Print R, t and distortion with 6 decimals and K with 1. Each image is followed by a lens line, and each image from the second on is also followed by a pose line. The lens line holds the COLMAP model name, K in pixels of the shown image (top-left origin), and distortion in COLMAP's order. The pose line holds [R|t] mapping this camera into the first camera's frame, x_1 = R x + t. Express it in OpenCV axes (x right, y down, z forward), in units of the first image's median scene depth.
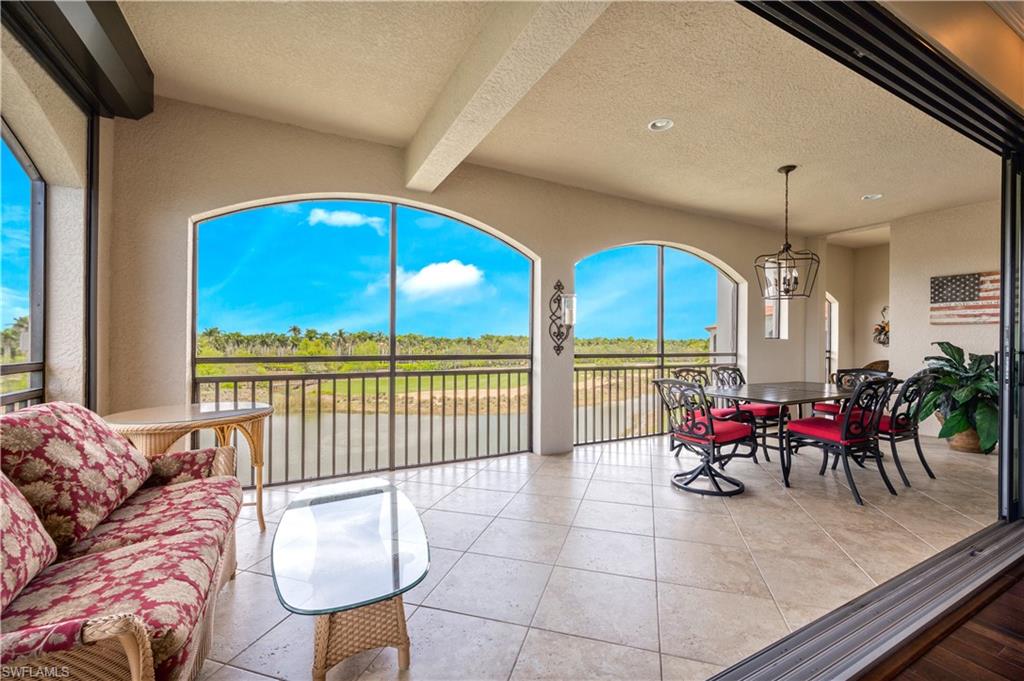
lens RADIAL K [[443.0, 0, 511.5], [0, 443.0, 339.7], [0, 0, 1]] dist [-0.000376, -0.000151]
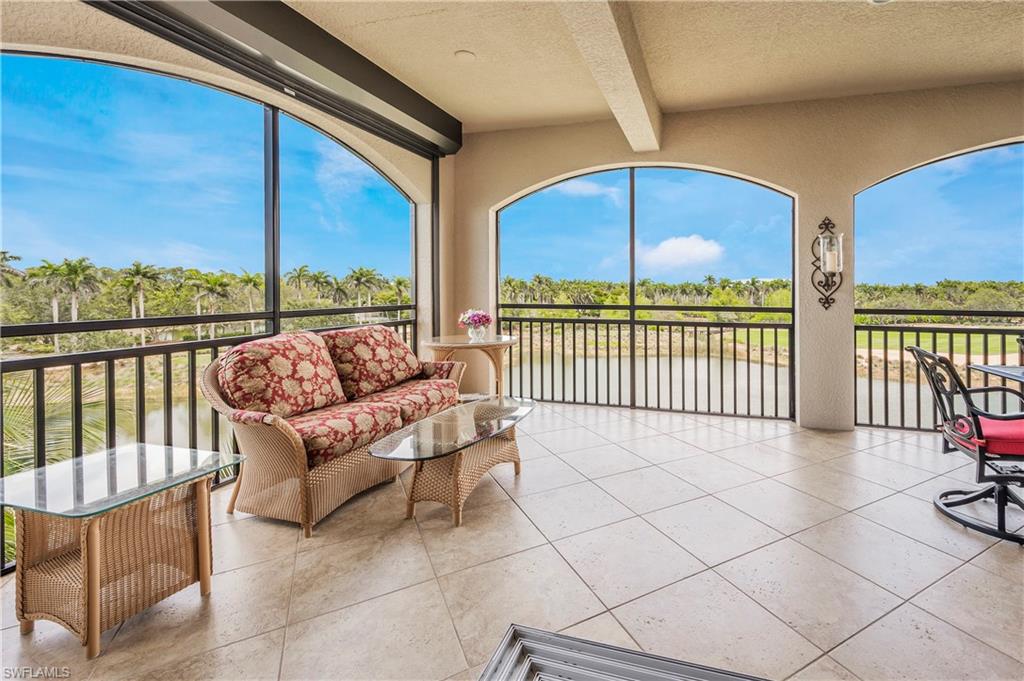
lens RADIAL K [[444.5, 0, 566.1], [0, 444.5, 286.4], [0, 0, 1]] dist [-0.000452, -0.000267]
pose [[0.709469, -0.008262, -0.704688, 0.343996], [0.005023, 0.999965, -0.006667, -0.004281], [0.704719, 0.001191, 0.709486, 0.082155]]
